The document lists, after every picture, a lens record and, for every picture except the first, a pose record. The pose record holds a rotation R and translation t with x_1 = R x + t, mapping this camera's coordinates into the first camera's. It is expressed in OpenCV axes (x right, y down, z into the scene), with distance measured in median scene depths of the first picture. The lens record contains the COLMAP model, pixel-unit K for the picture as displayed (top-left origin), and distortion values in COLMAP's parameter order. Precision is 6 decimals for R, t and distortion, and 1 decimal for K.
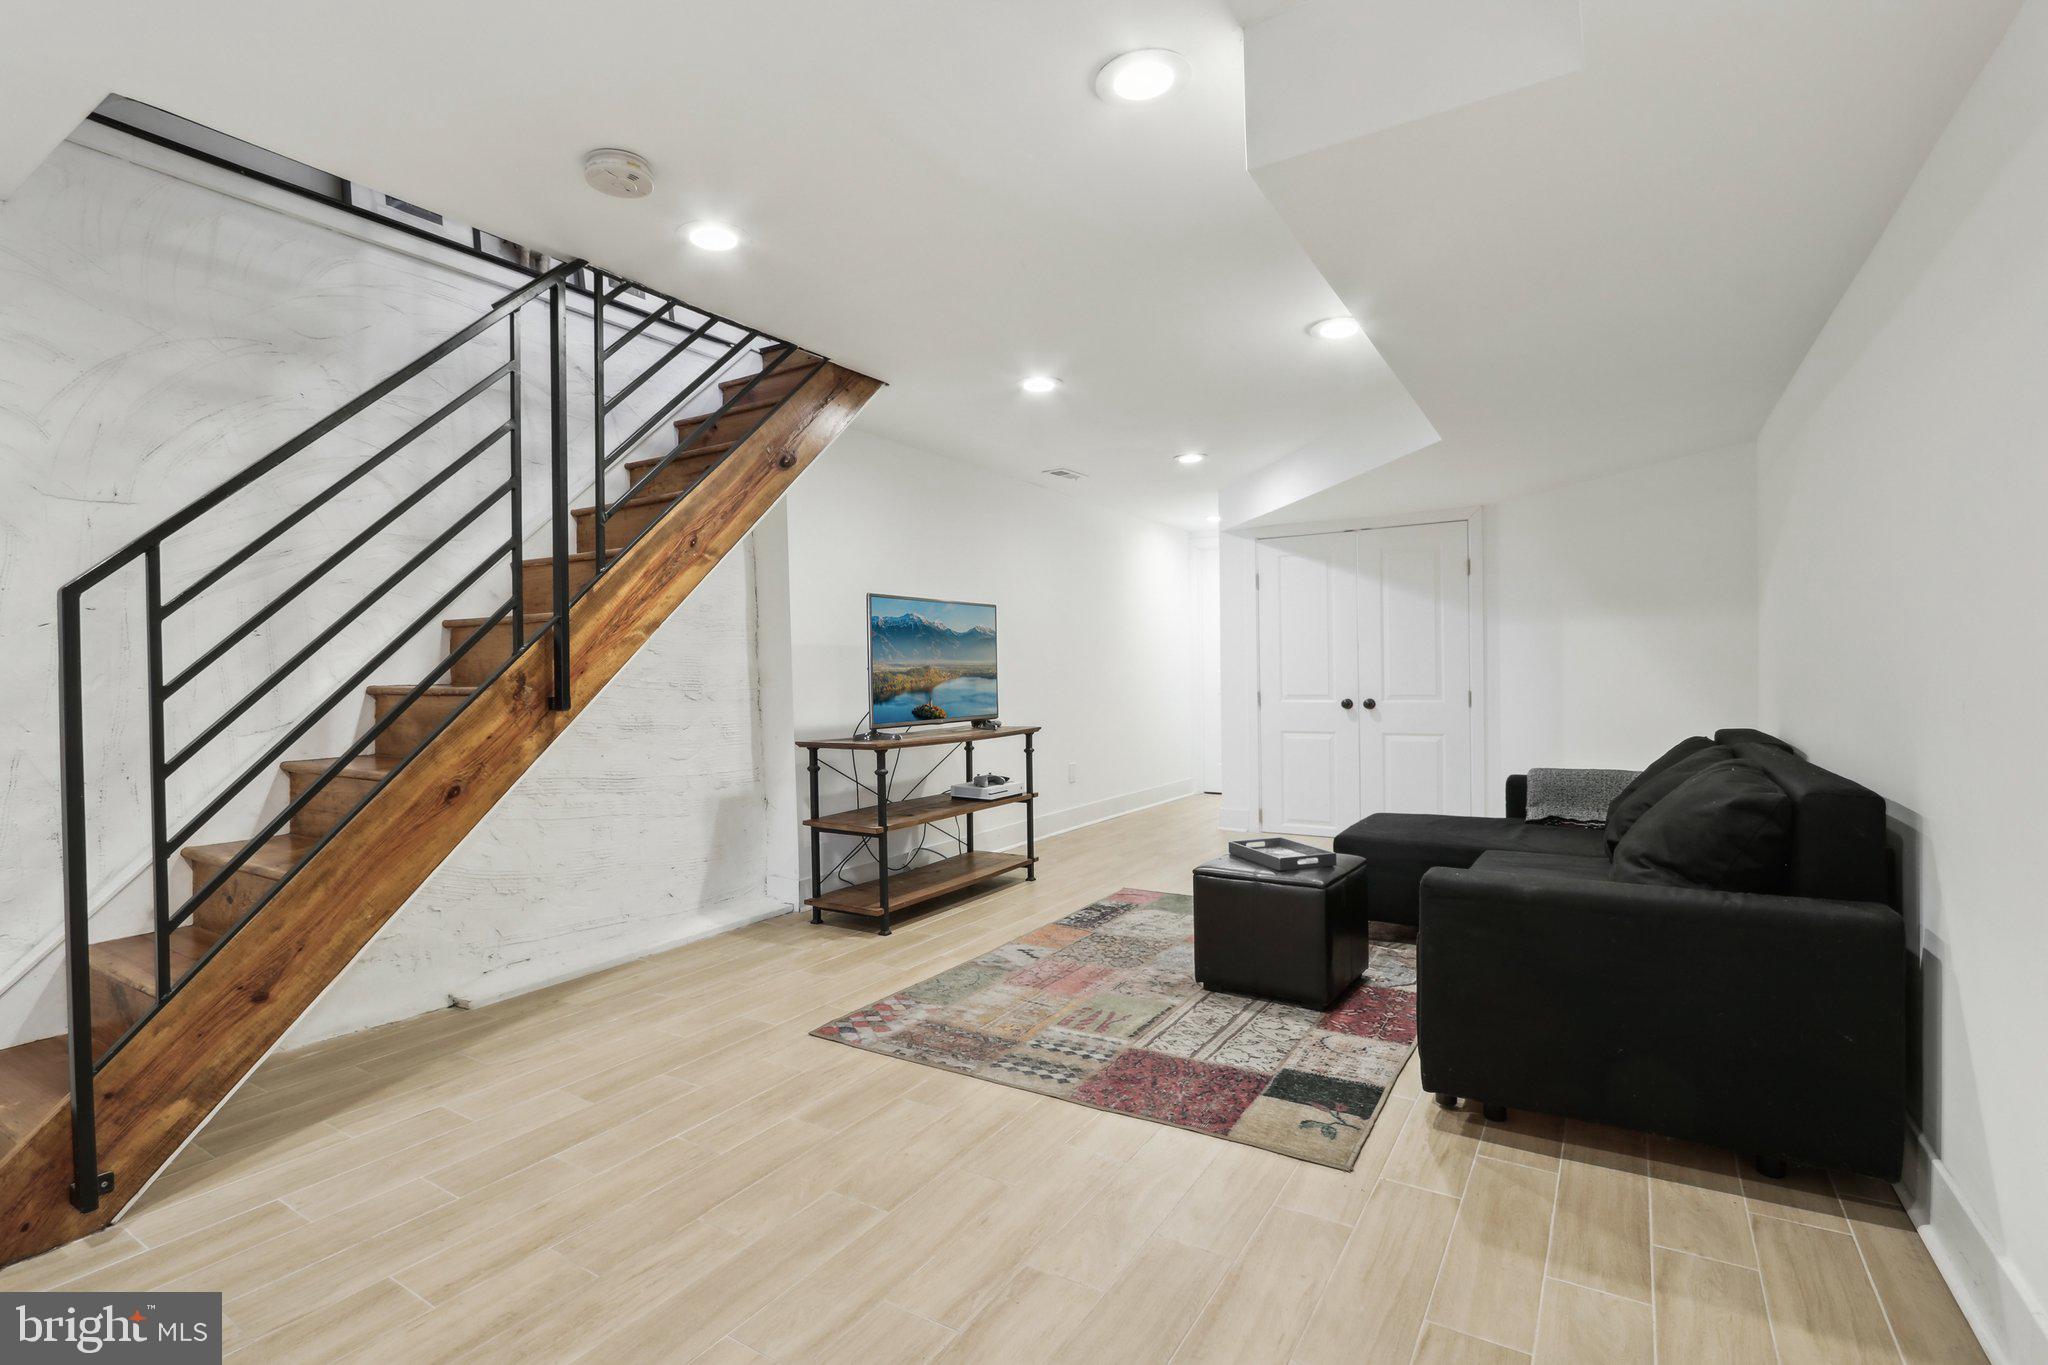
lens RADIAL K [[967.8, 0, 1010.9], [0, 967.8, 680.5], [0, 0, 1]] dist [-0.021044, 0.004106]
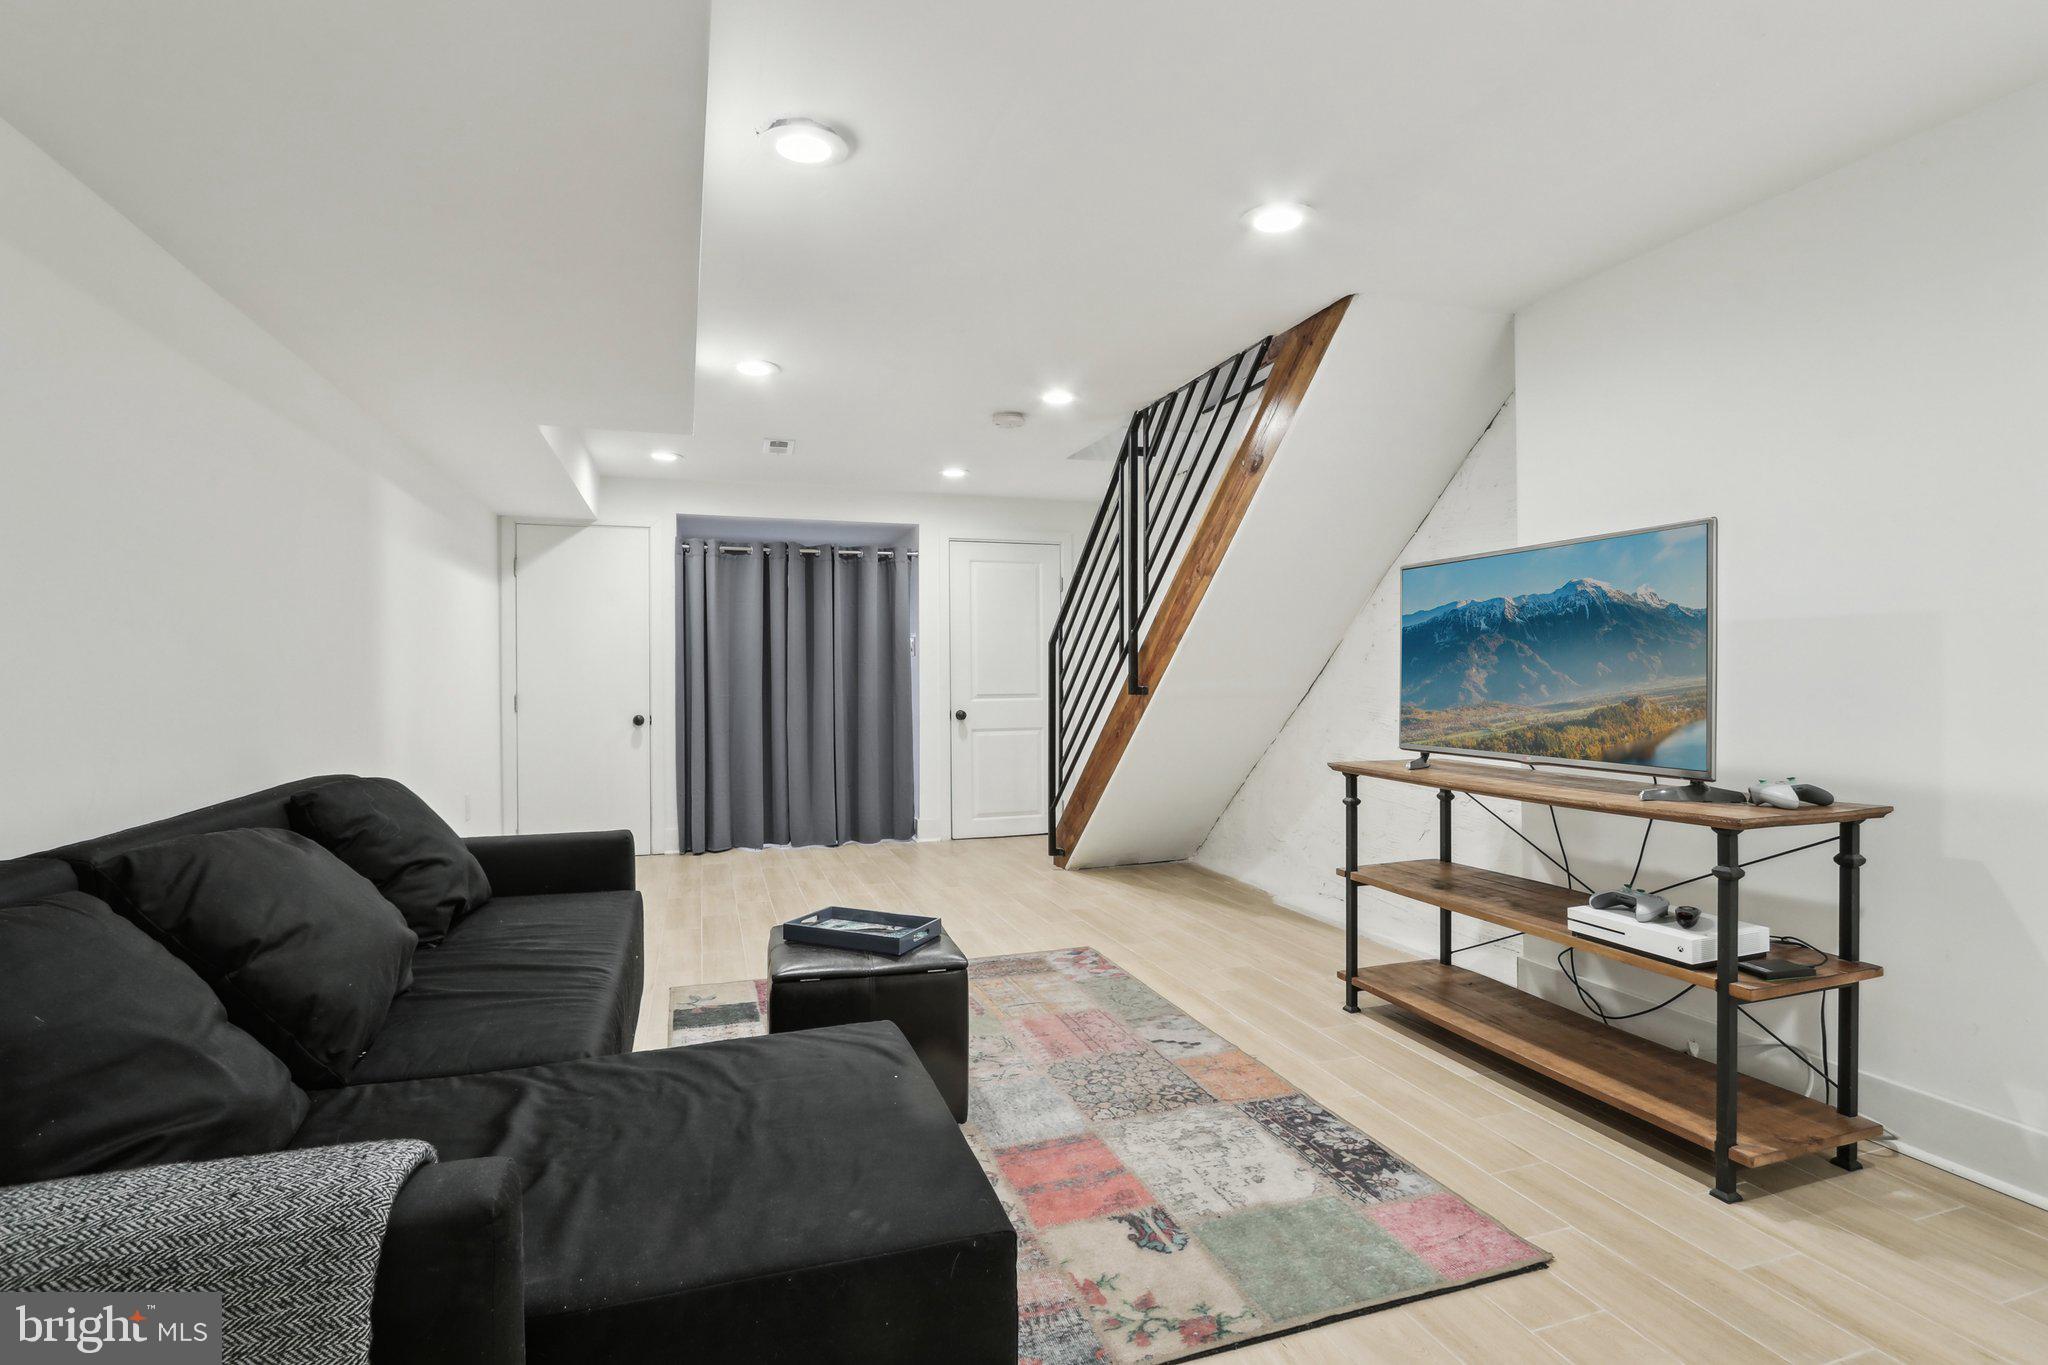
lens RADIAL K [[967.8, 0, 1012.6], [0, 967.8, 683.1], [0, 0, 1]] dist [-0.021044, 0.004106]
pose [[-0.639437, 0.023896, -0.768472, 0.827264], [0.008734, 0.999678, 0.023818, -0.027624], [0.768794, 0.008519, -0.639440, 1.678015]]
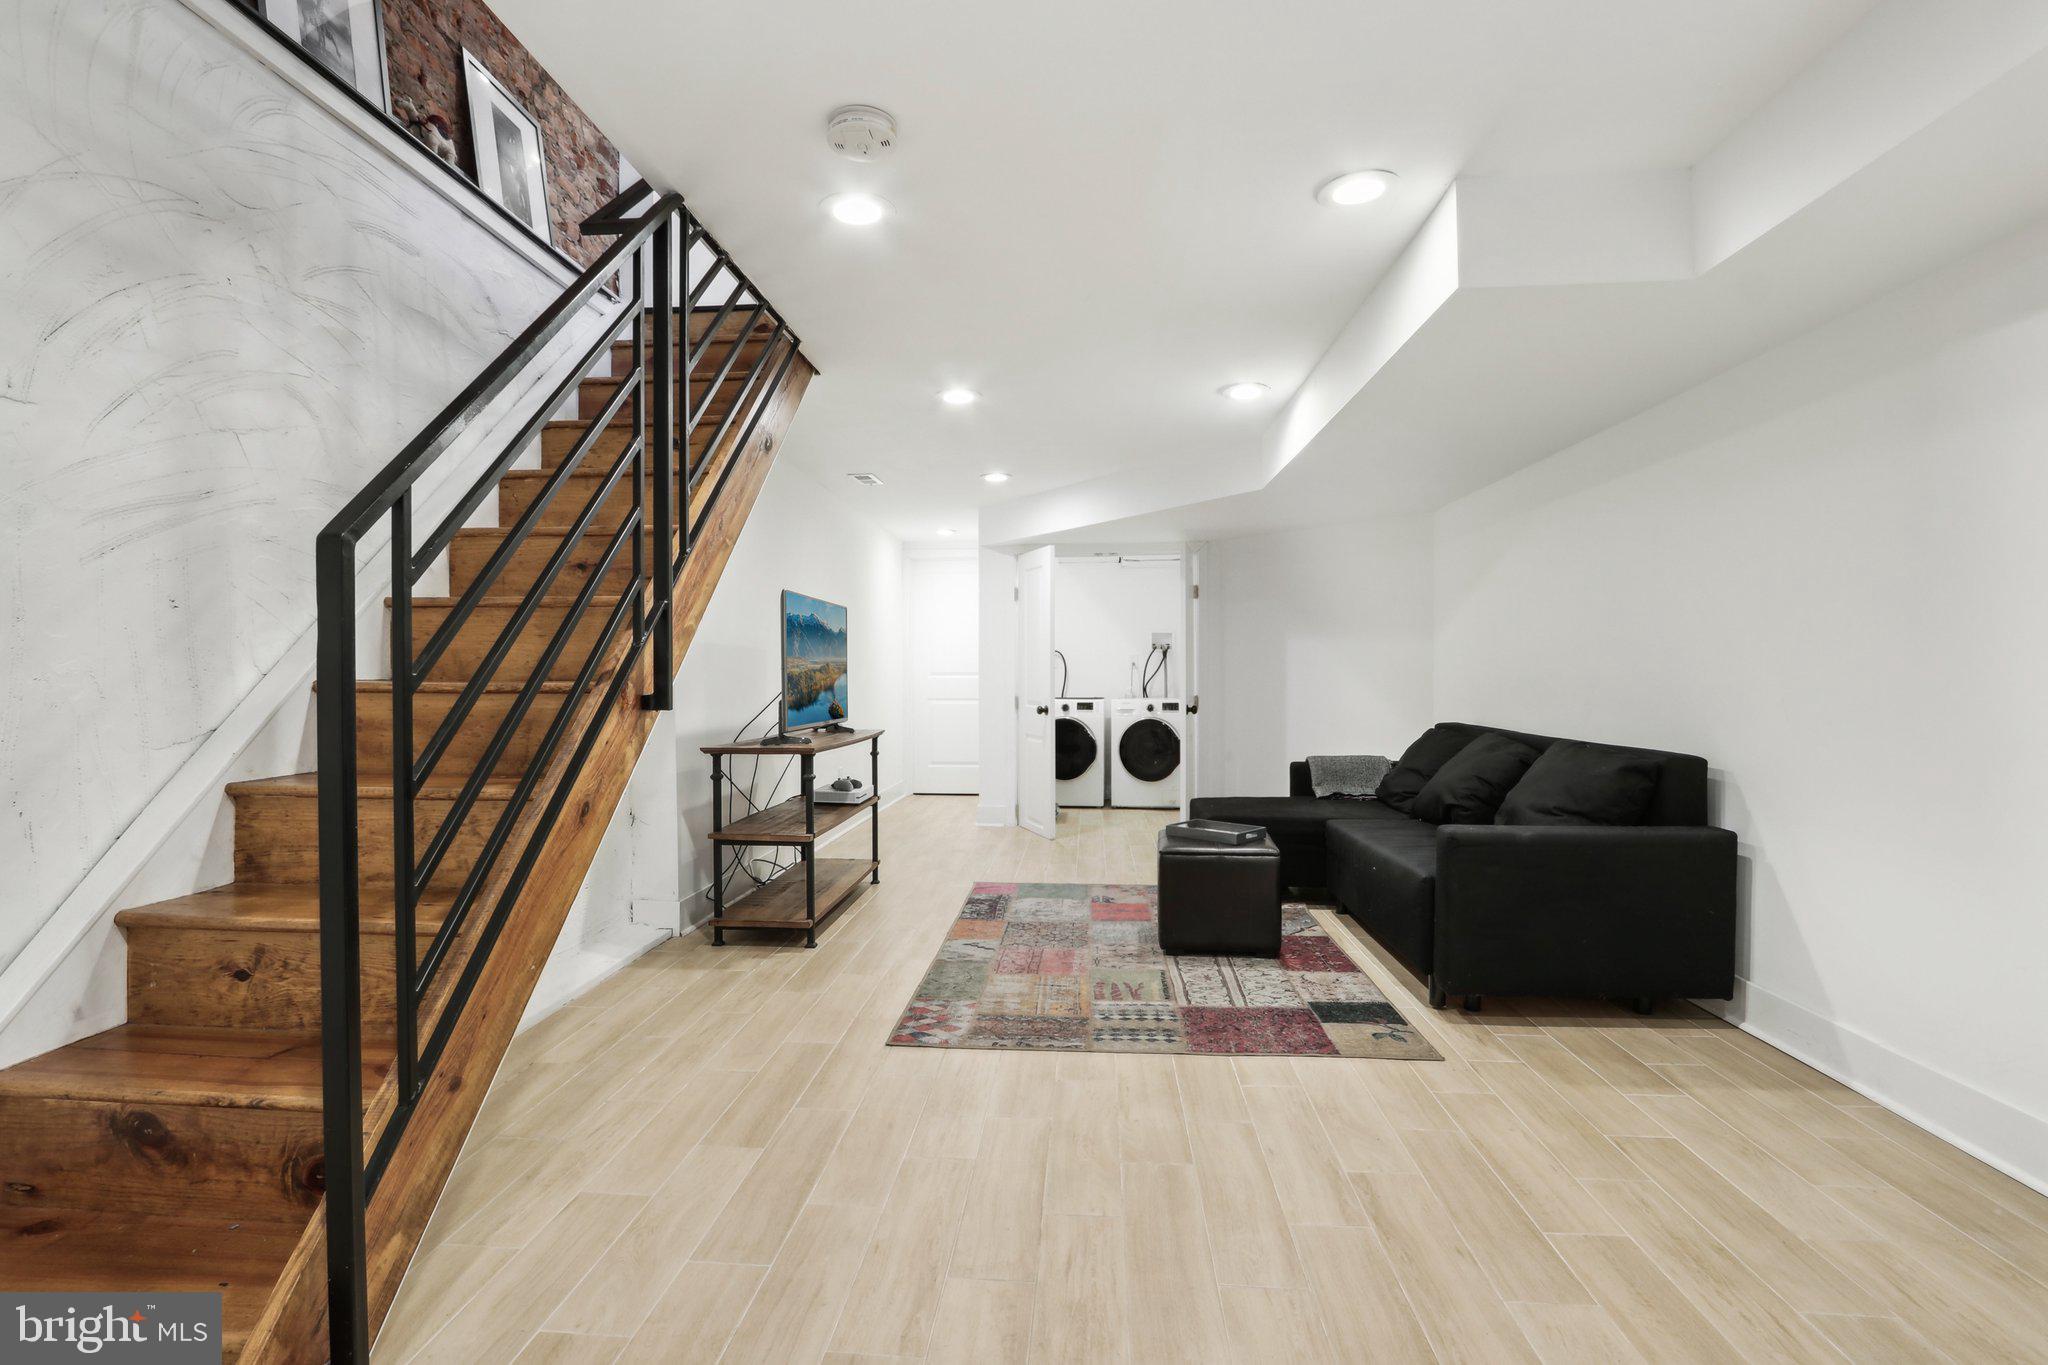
lens RADIAL K [[967.8, 0, 1014.5], [0, 967.8, 677.4], [0, 0, 1]] dist [-0.021044, 0.004106]
pose [[0.885220, 0.012393, 0.465007, -0.522263], [-0.007371, 0.999893, -0.012616, 0.008829], [-0.465113, 0.007740, 0.885217, 0.076694]]
